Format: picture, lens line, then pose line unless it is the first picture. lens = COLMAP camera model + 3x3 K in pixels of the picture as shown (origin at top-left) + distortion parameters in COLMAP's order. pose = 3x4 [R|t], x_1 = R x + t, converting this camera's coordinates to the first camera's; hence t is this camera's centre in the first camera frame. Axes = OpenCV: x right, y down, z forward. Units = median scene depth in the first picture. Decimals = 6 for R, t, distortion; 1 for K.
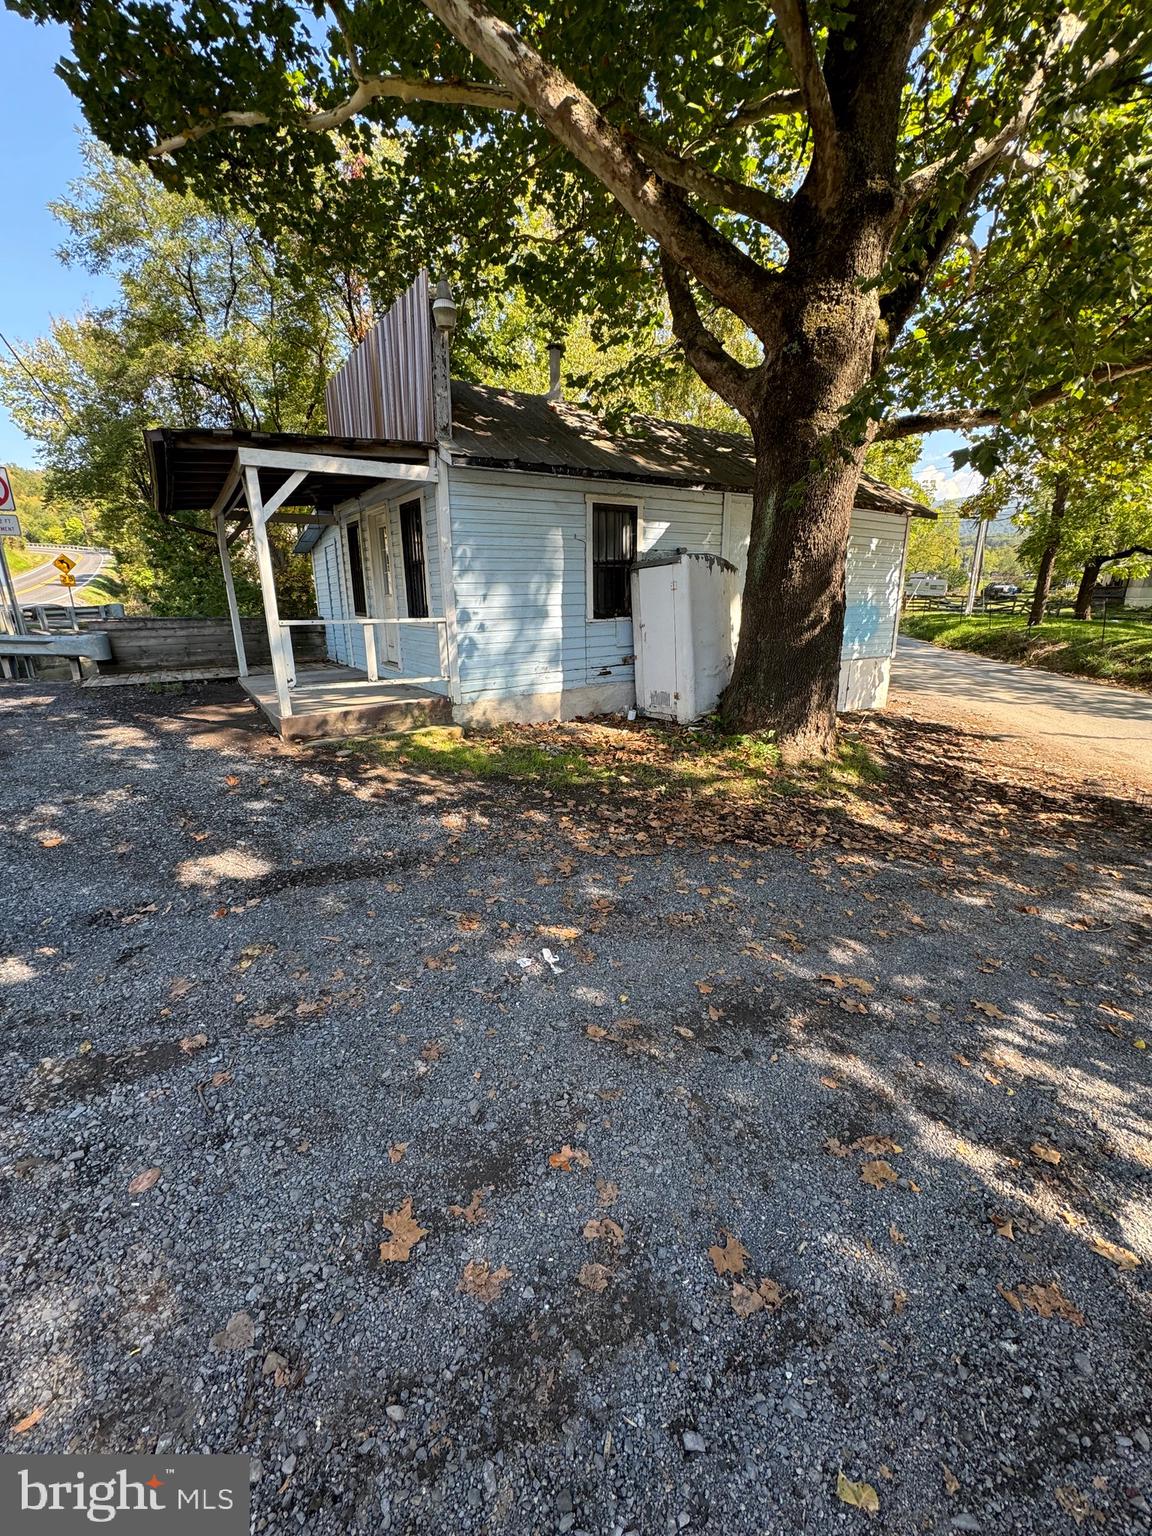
lens RADIAL K [[611.0, 0, 576.3], [0, 611.0, 769.8], [0, 0, 1]] dist [-0.001140, 0.000373]
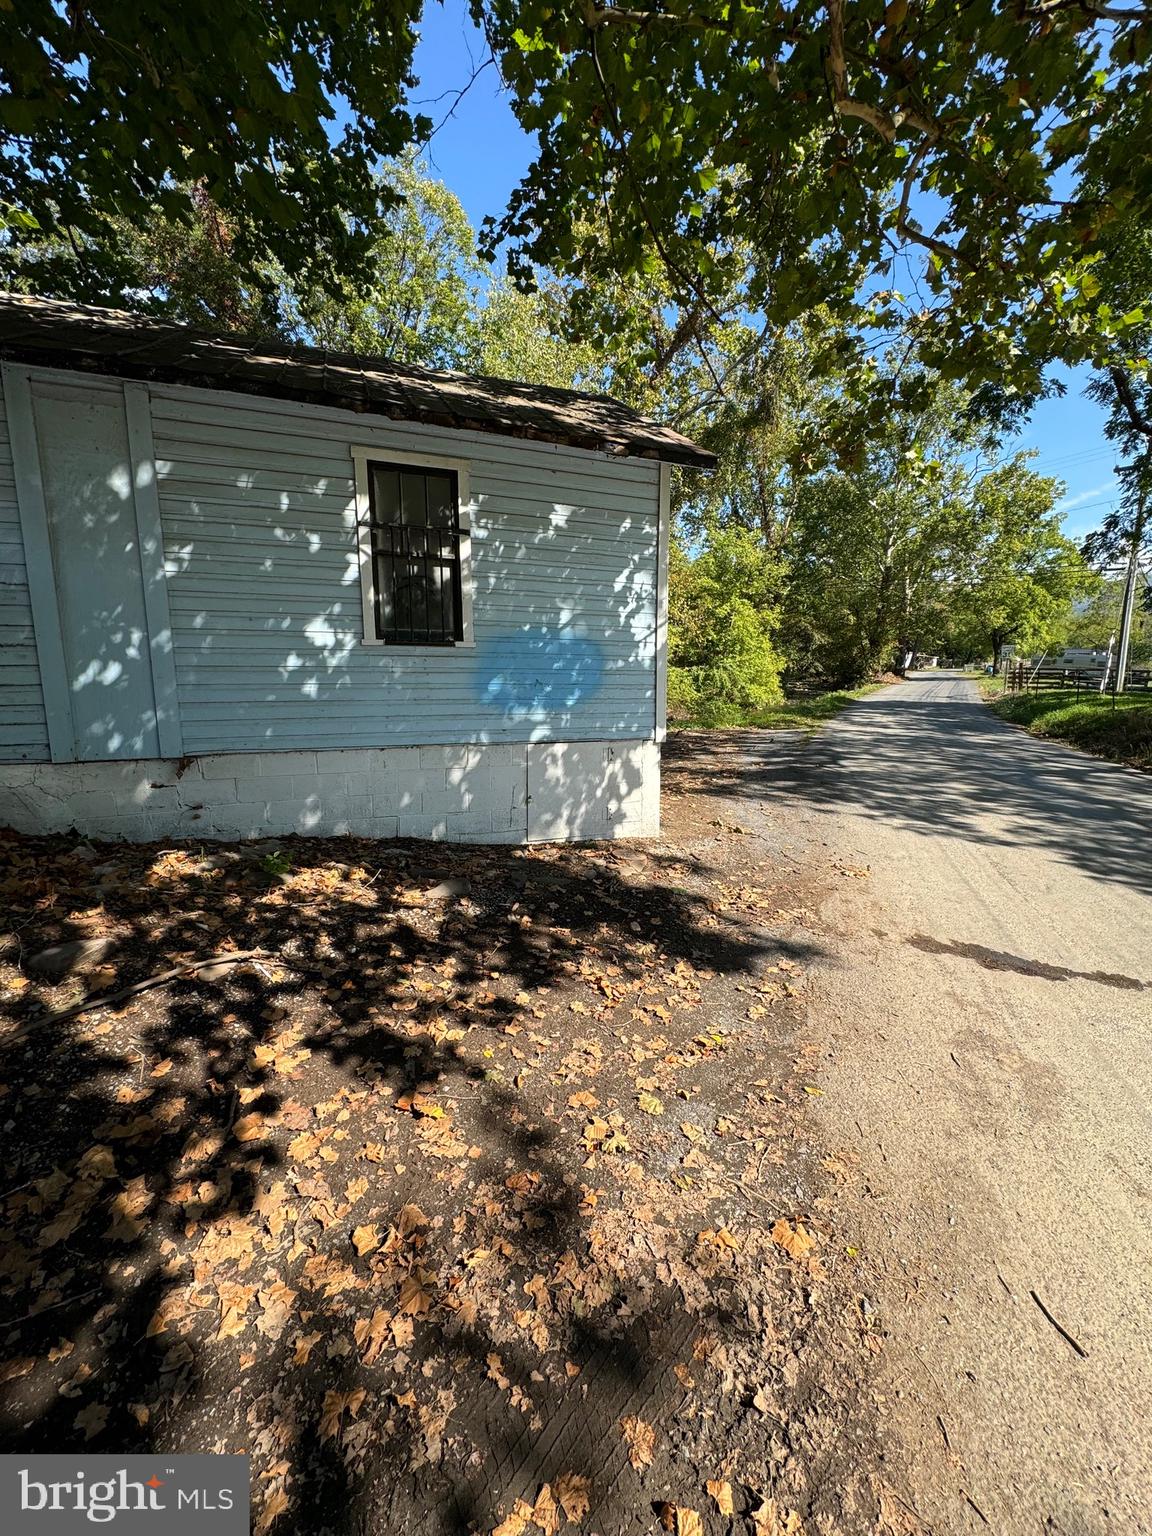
lens RADIAL K [[607.6, 0, 570.9], [0, 607.6, 767.3], [0, 0, 1]] dist [-0.003911, -0.000190]
pose [[0.972401, 0.043330, -0.229257, 0.857148], [-0.071995, 0.990378, -0.118189, -0.150518], [0.221930, 0.131433, 0.966164, 0.763394]]
